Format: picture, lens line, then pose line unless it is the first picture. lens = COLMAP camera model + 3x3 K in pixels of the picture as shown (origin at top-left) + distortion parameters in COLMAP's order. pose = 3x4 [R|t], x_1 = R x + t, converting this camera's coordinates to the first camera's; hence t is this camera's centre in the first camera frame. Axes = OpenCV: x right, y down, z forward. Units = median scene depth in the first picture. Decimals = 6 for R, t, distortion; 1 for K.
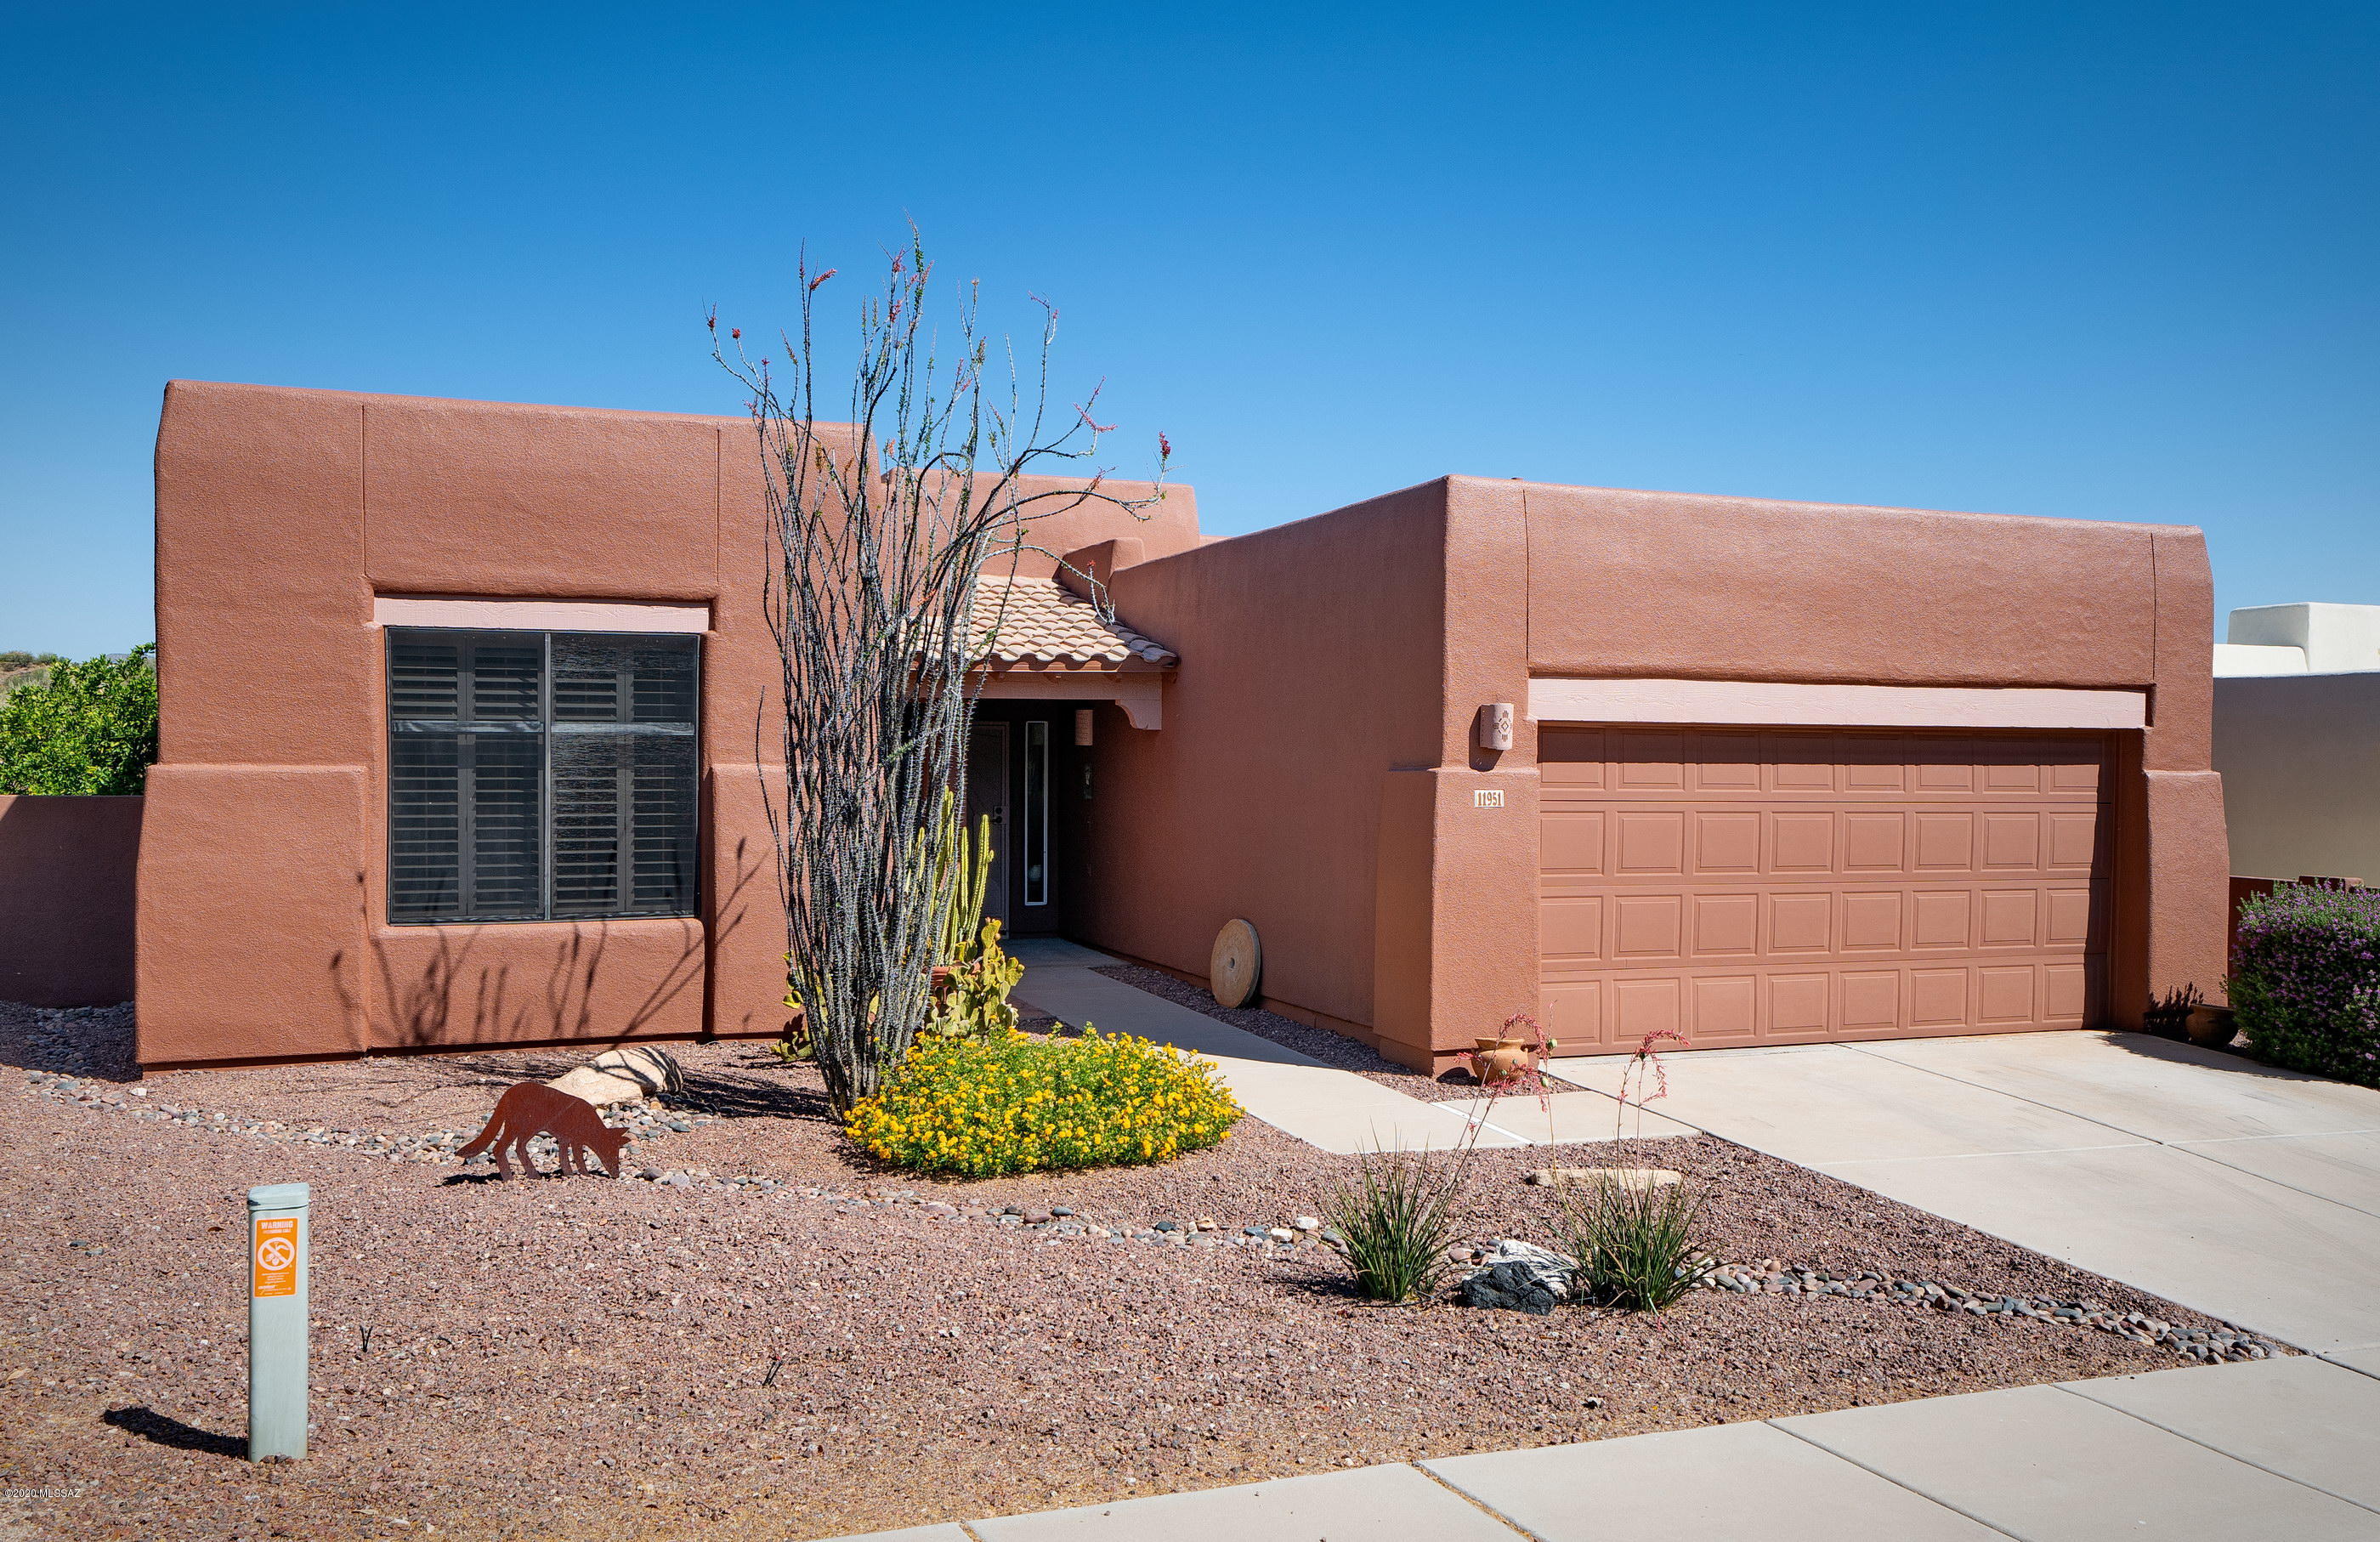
lens RADIAL K [[1804.1, 0, 1190.0], [0, 1804.1, 771.0], [0, 0, 1]] dist [-0.000910, -0.005237]
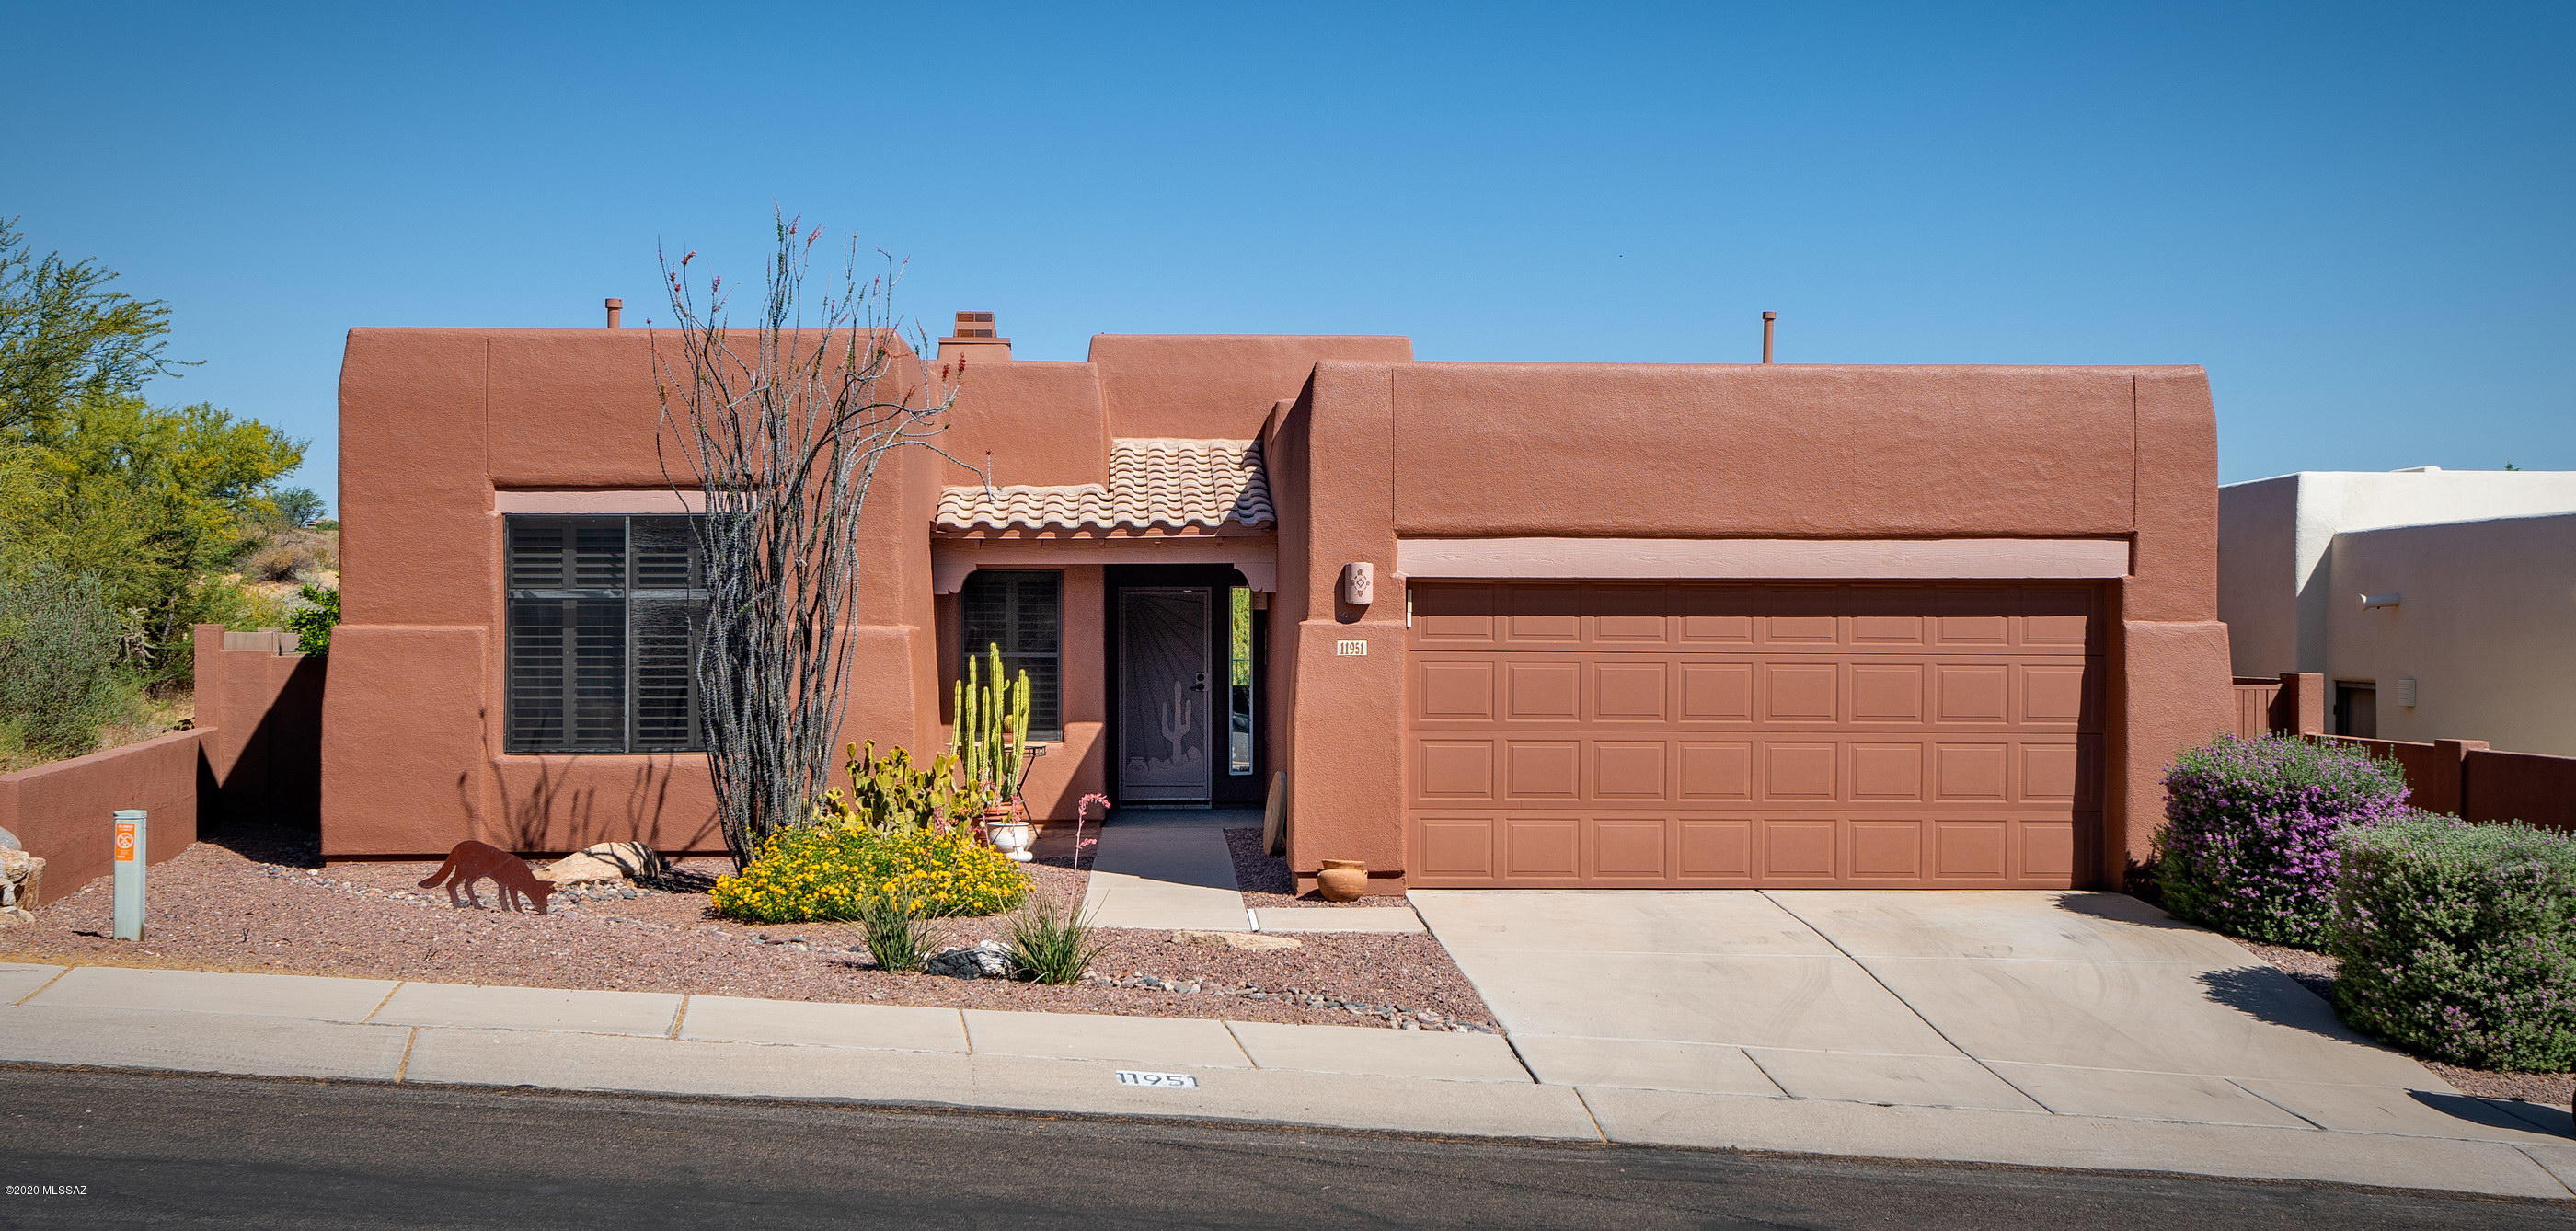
lens RADIAL K [[2507.1, 0, 1288.0], [0, 2507.1, 615.5], [0, 0, 1]] dist [-0.007323, -0.001453]
pose [[0.953249, -0.008390, -0.302070, 0.578257], [0.002804, 0.999817, -0.018921, 0.023636], [0.302174, 0.017189, 0.953098, -0.474030]]
